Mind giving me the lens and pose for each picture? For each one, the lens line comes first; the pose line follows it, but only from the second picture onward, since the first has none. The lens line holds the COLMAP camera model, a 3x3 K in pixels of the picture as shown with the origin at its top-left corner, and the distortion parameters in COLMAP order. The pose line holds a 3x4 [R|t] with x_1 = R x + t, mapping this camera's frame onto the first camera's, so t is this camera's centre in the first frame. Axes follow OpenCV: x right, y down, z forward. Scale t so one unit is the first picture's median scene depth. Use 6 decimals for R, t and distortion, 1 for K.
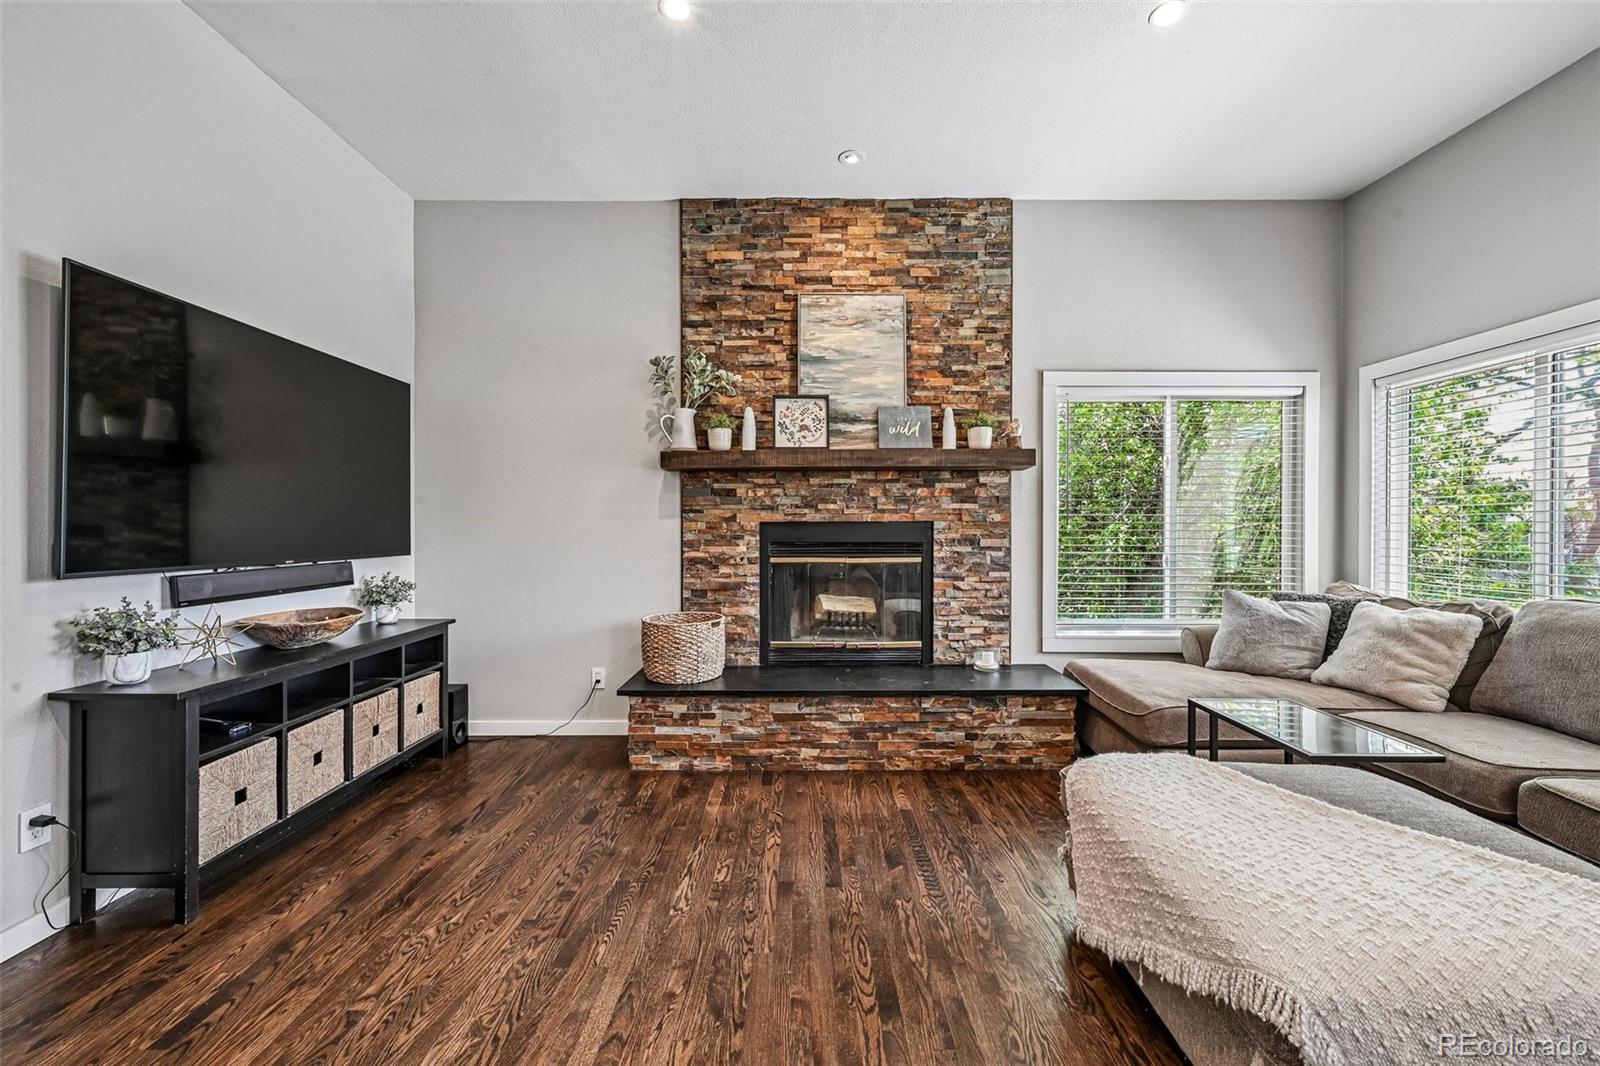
lens RADIAL K [[639.4, 0, 803.1], [0, 639.4, 537.6], [0, 0, 1]] dist [0.000710, 0.000019]
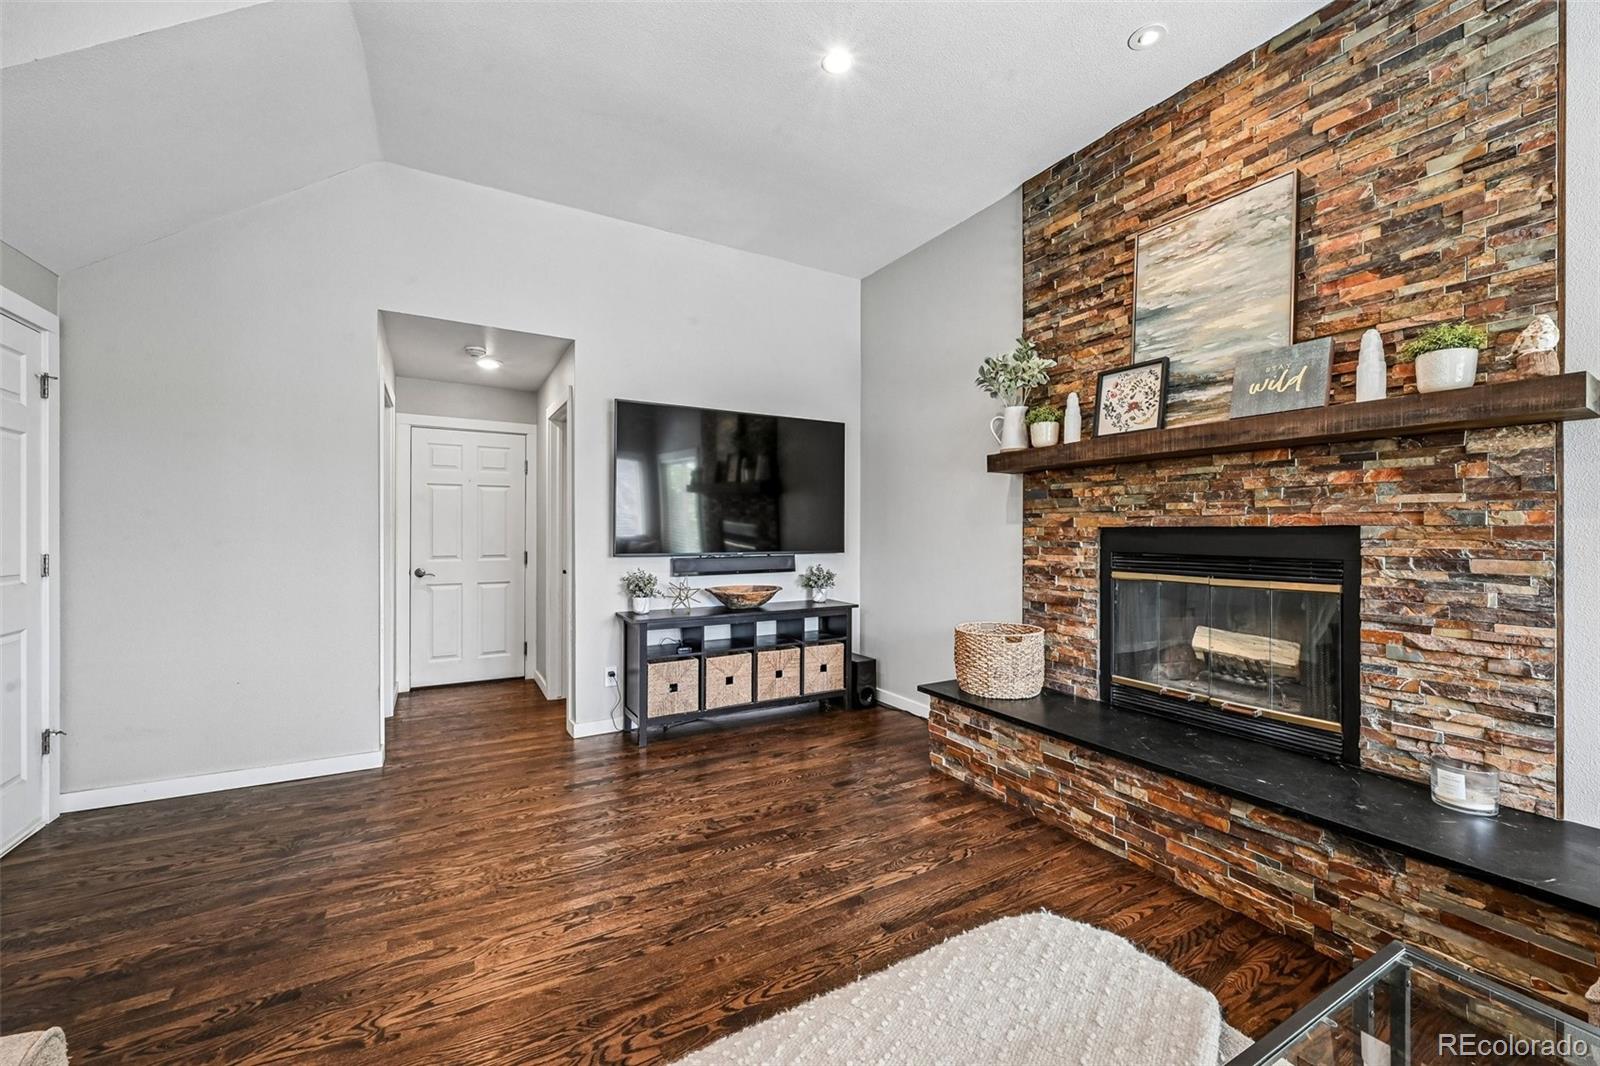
lens RADIAL K [[639.4, 0, 805.3], [0, 639.4, 533.1], [0, 0, 1]] dist [0.000710, 0.000019]
pose [[0.499452, 0.006910, -0.866314, 0.466017], [-0.016842, 0.999857, -0.001734, -0.009273], [0.866178, 0.015456, 0.499497, 0.261129]]
